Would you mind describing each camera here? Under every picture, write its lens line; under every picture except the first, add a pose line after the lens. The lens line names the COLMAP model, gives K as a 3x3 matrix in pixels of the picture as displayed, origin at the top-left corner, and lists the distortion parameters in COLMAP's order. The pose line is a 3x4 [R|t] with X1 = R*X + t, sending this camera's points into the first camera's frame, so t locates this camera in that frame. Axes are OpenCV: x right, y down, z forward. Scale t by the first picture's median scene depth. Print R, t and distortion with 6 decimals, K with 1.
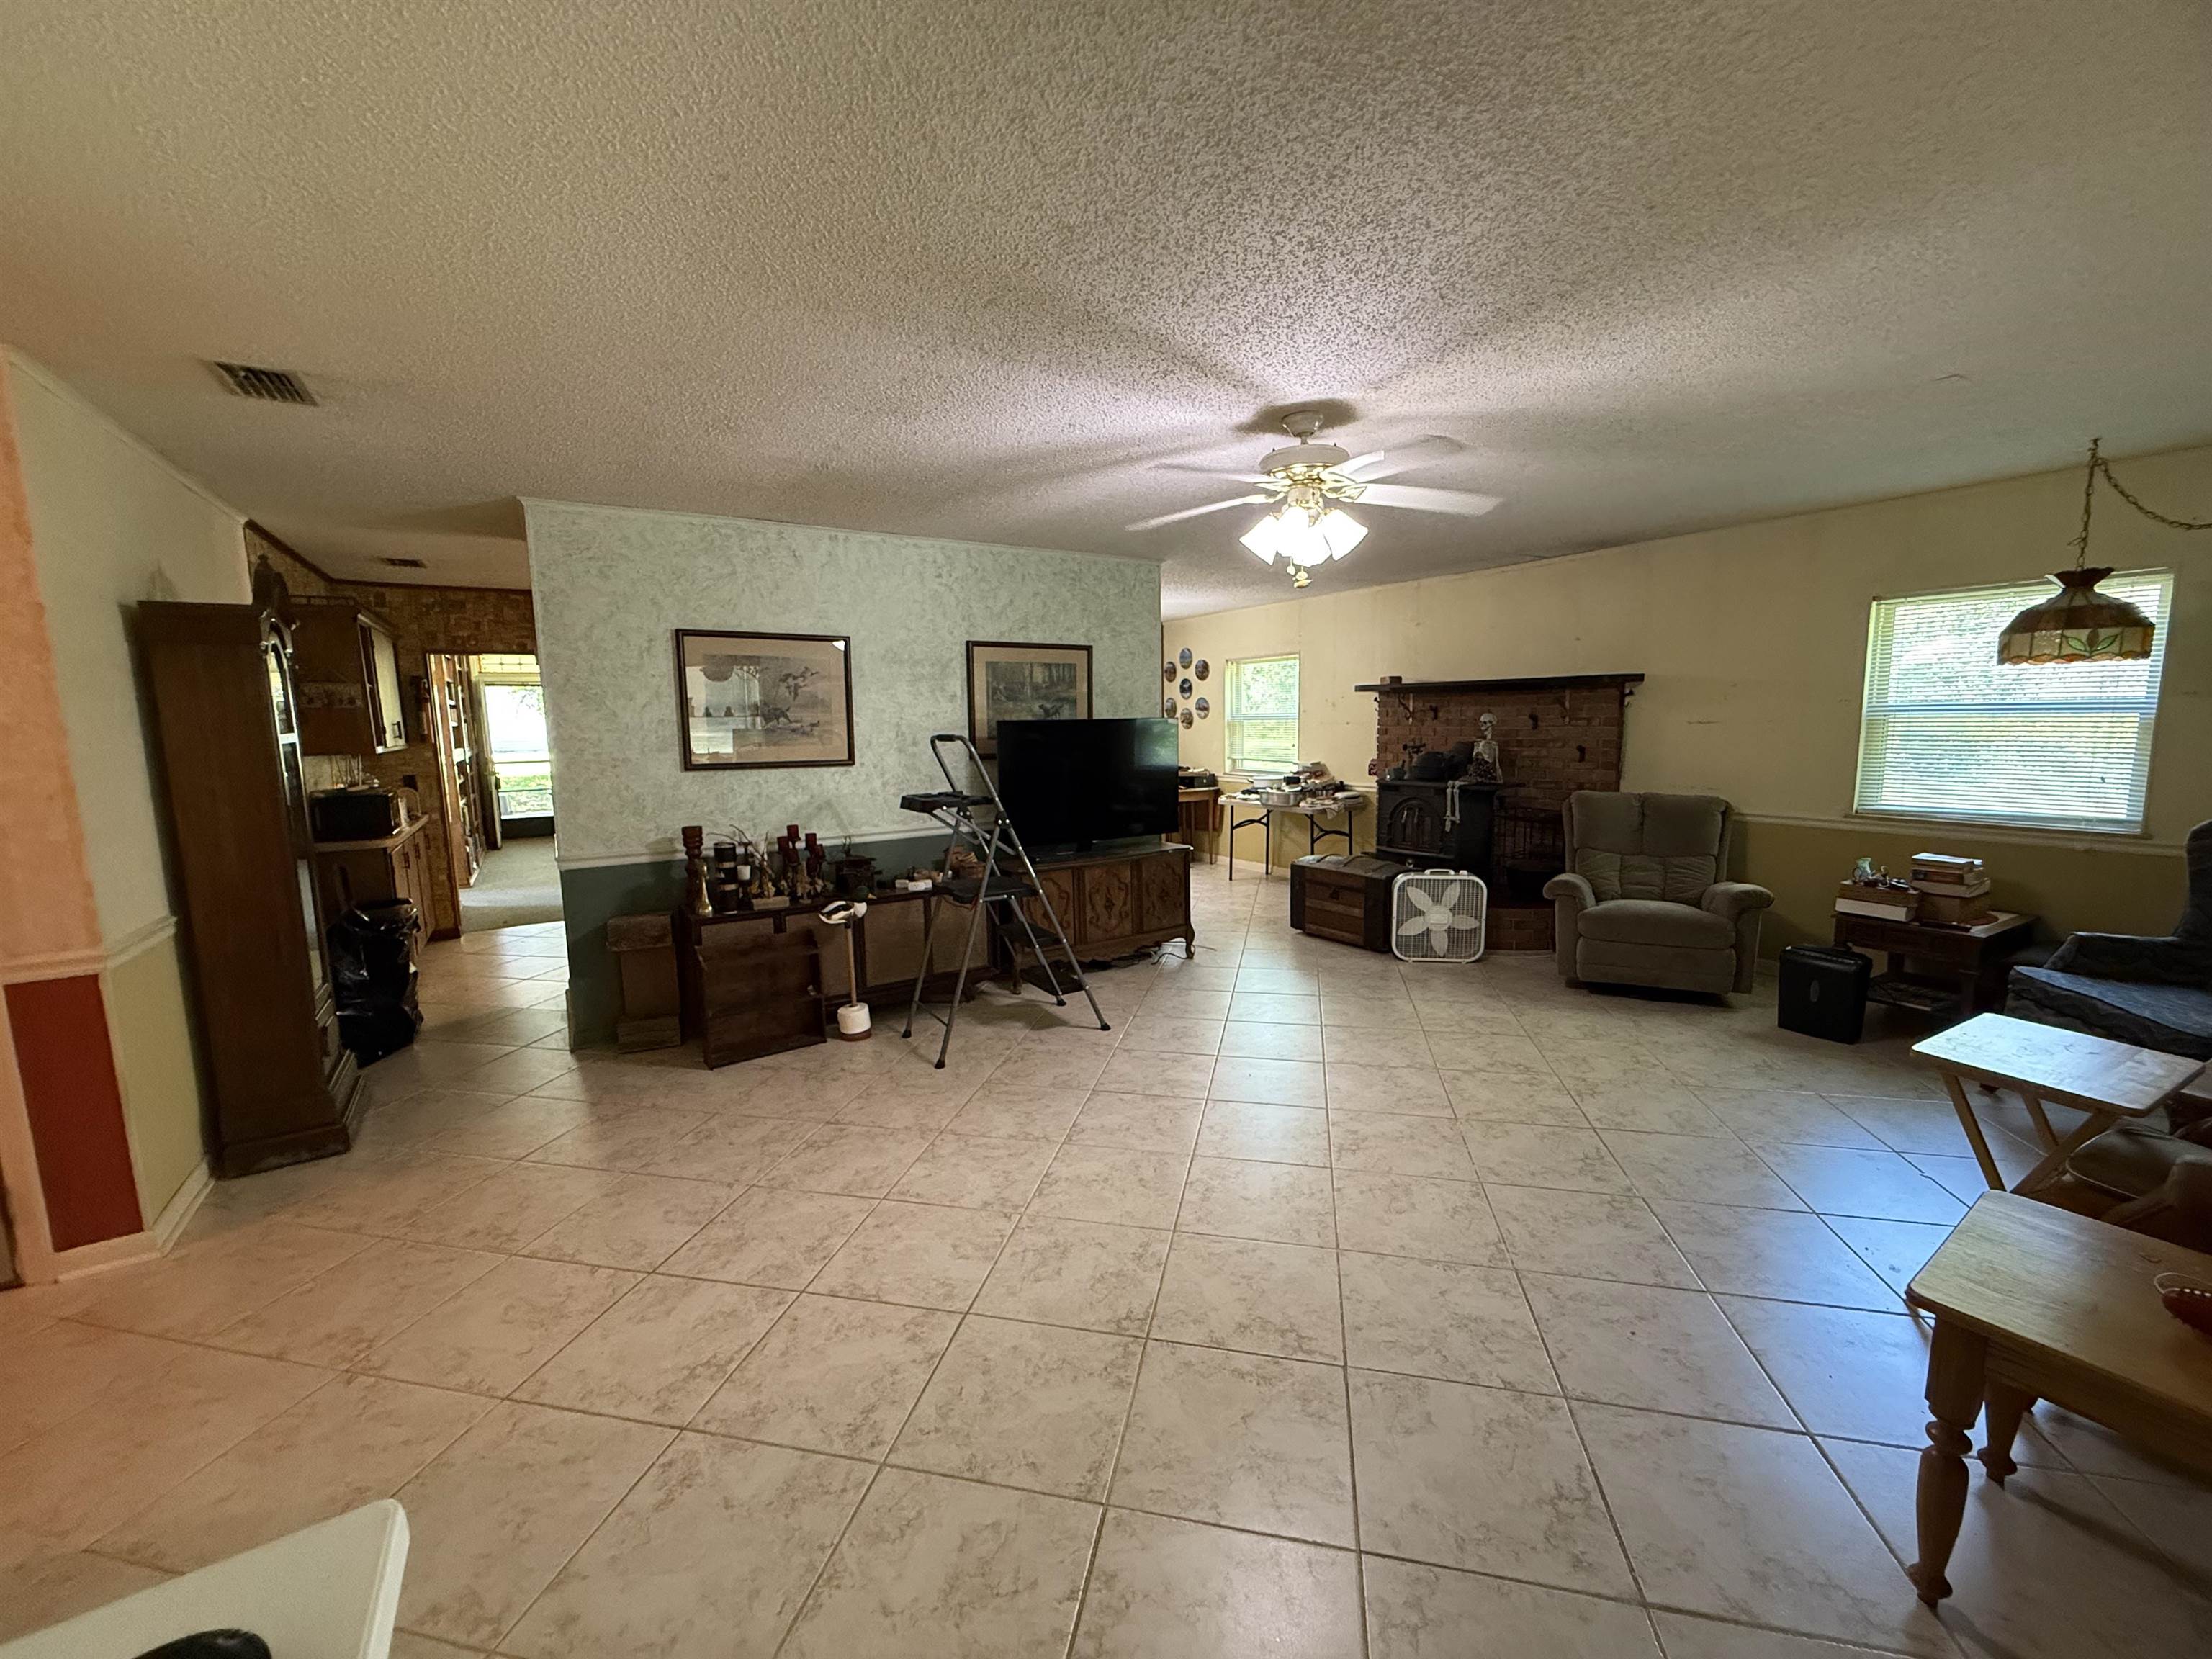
lens RADIAL K [[891.8, 0, 1099.9], [0, 891.8, 836.7], [0, 0, 1]] dist [0.000110, -0.000128]
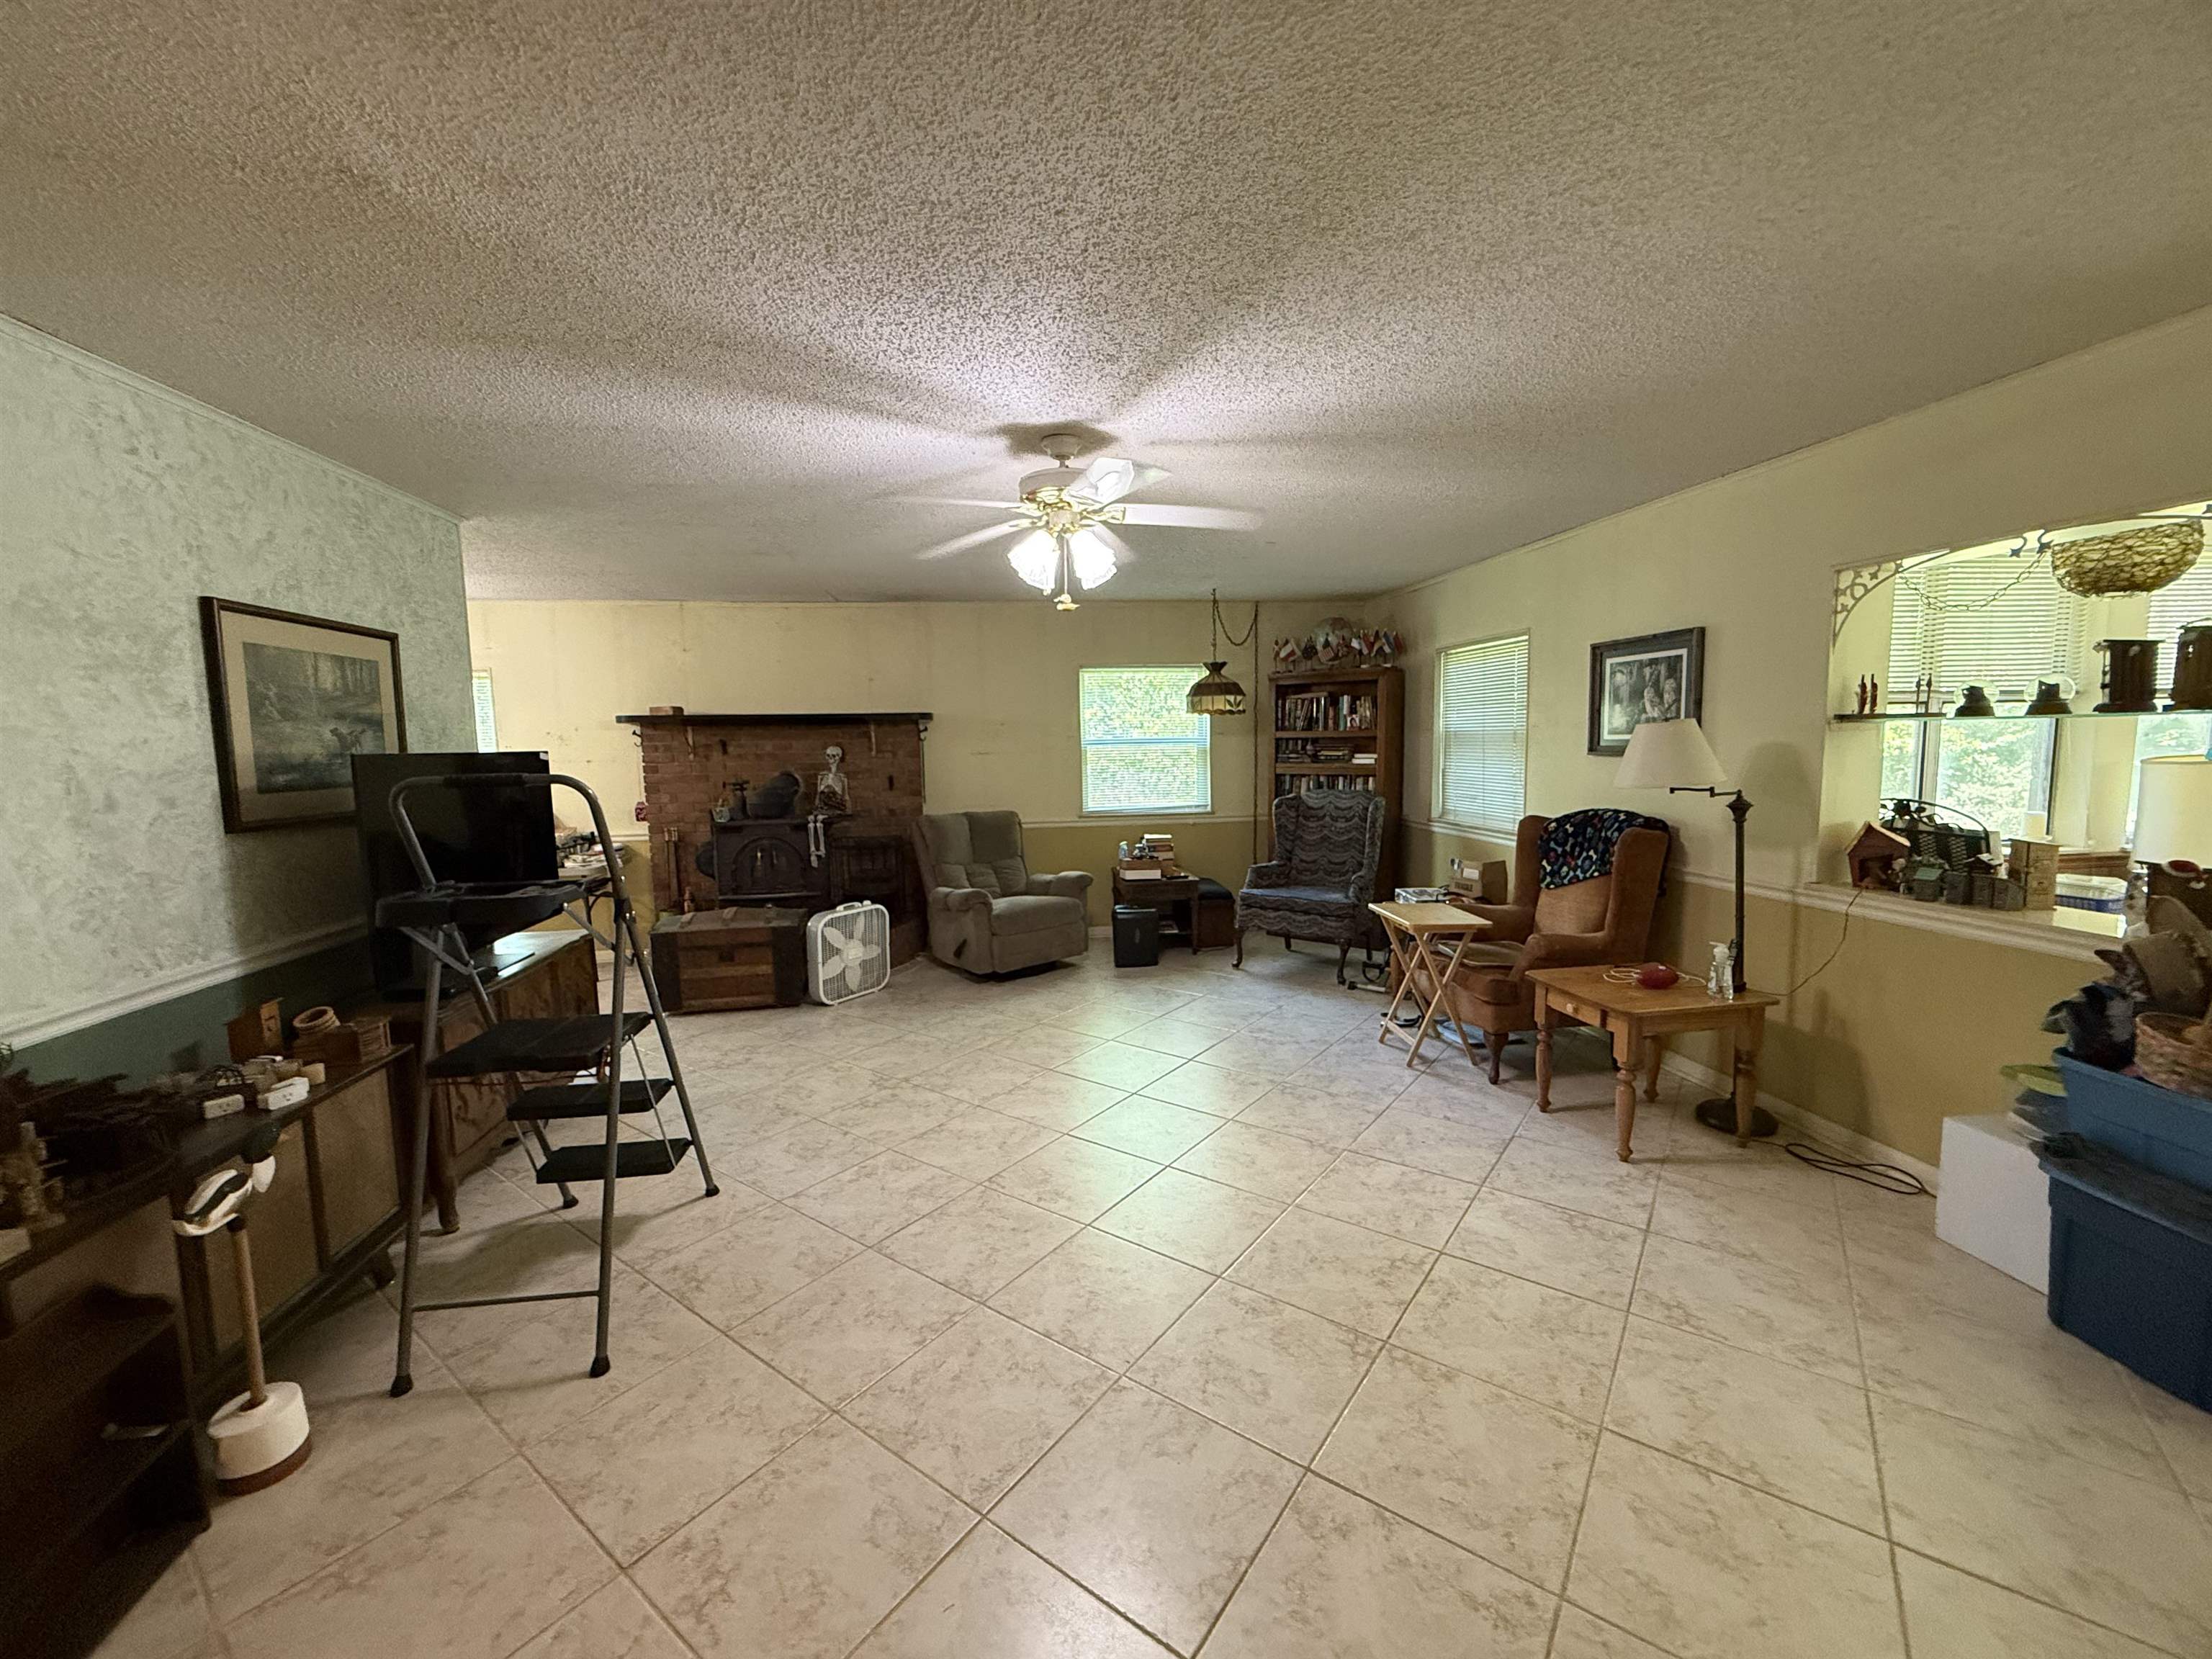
lens RADIAL K [[891.8, 0, 1099.9], [0, 891.8, 836.7], [0, 0, 1]] dist [0.000110, -0.000128]
pose [[0.400656, -0.090334, 0.911764, -0.414197], [0.135181, 0.990065, 0.038689, -0.038776], [-0.906201, 0.107752, 0.408887, 0.357389]]
